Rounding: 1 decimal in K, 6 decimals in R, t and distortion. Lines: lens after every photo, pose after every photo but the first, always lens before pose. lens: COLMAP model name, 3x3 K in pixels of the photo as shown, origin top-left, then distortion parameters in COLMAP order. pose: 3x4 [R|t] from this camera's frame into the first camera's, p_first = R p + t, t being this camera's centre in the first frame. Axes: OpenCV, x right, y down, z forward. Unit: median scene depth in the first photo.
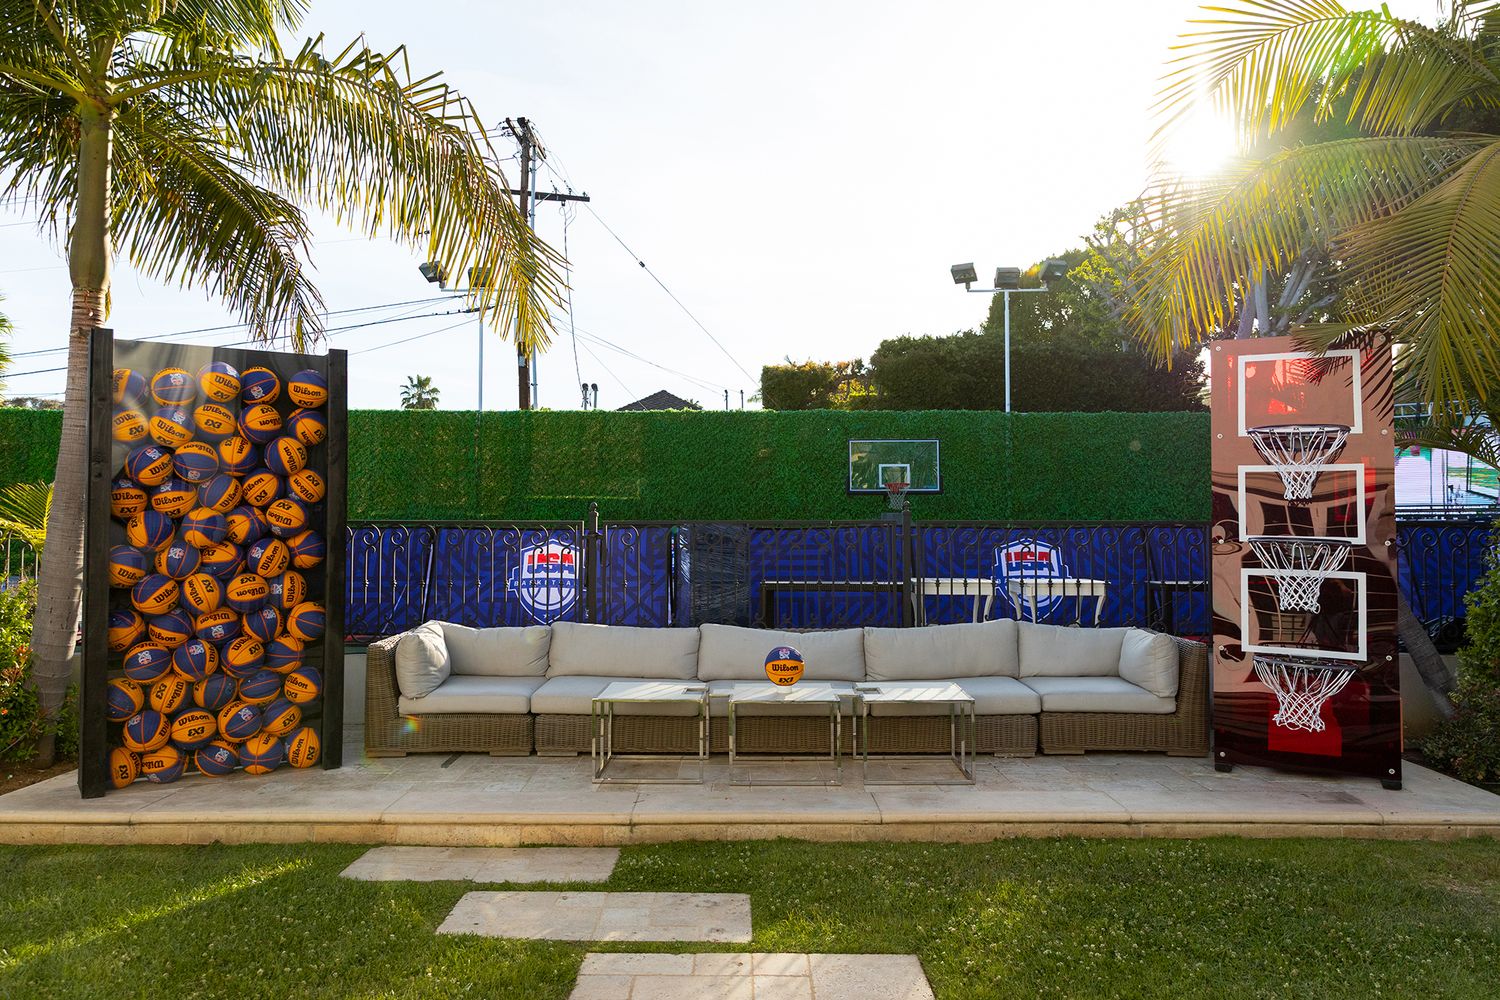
lens RADIAL K [[1086.9, 0, 746.9], [0, 1086.9, 470.8], [0, 0, 1]] dist [0.004200, -0.001245]
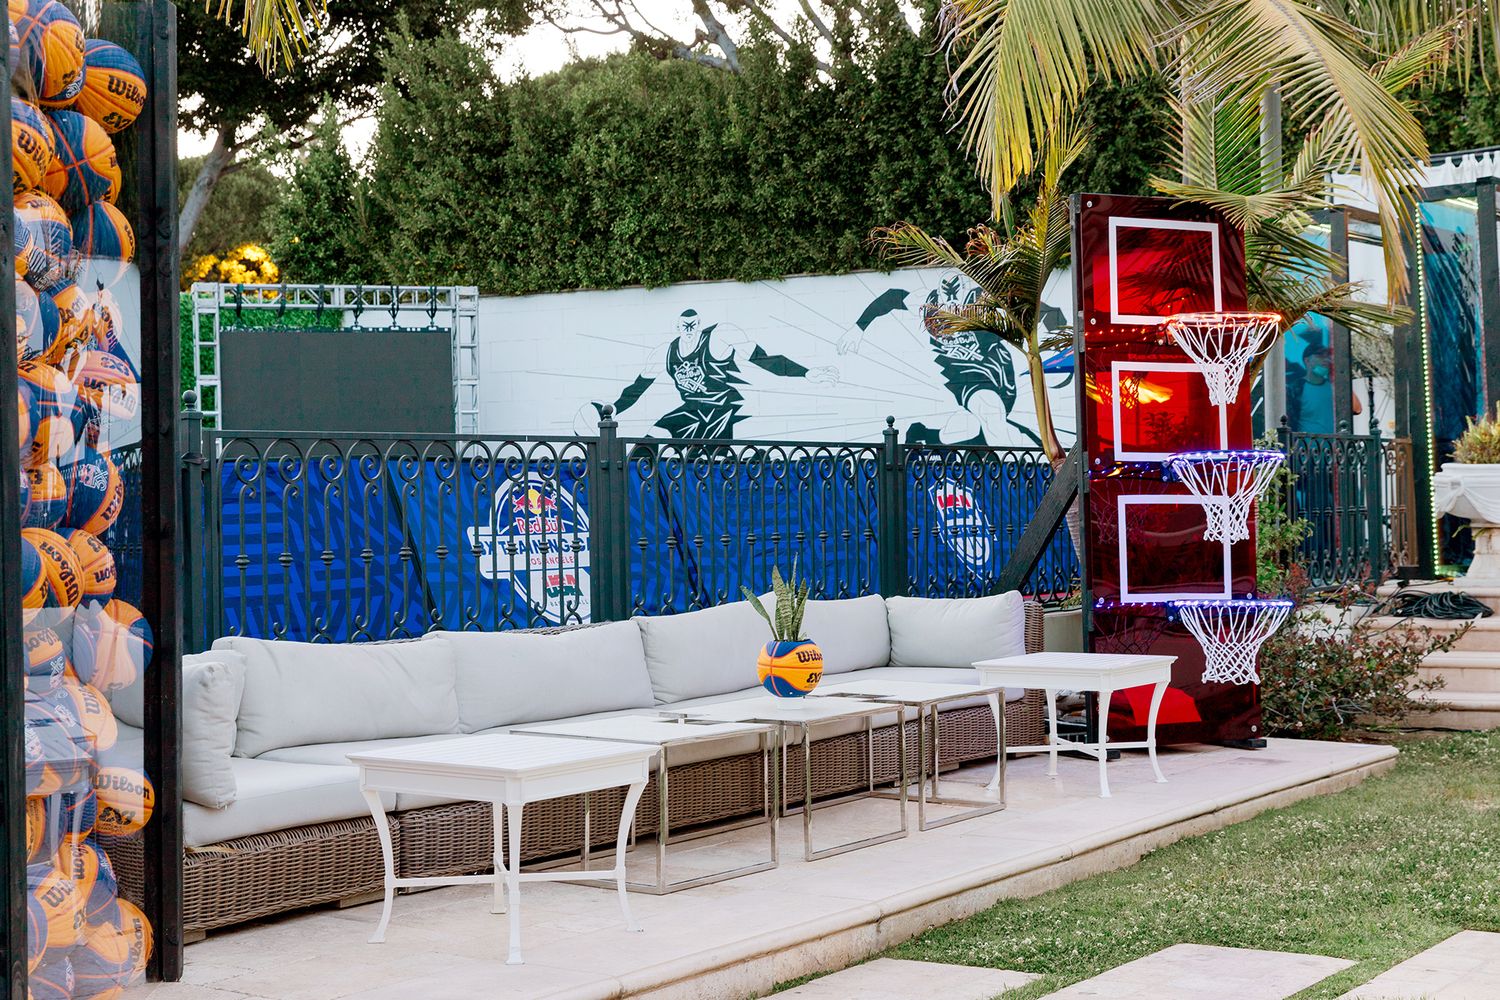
lens RADIAL K [[2240.8, 0, 750.0], [0, 2240.8, 500.0], [0, 0, 1]] dist [-0.001404, 0.020976]
pose [[0.570486, -0.010041, 0.821246, -0.948976], [-0.026132, 0.999197, 0.030369, 0.049064], [-0.820891, -0.038786, 0.569766, 0.300943]]
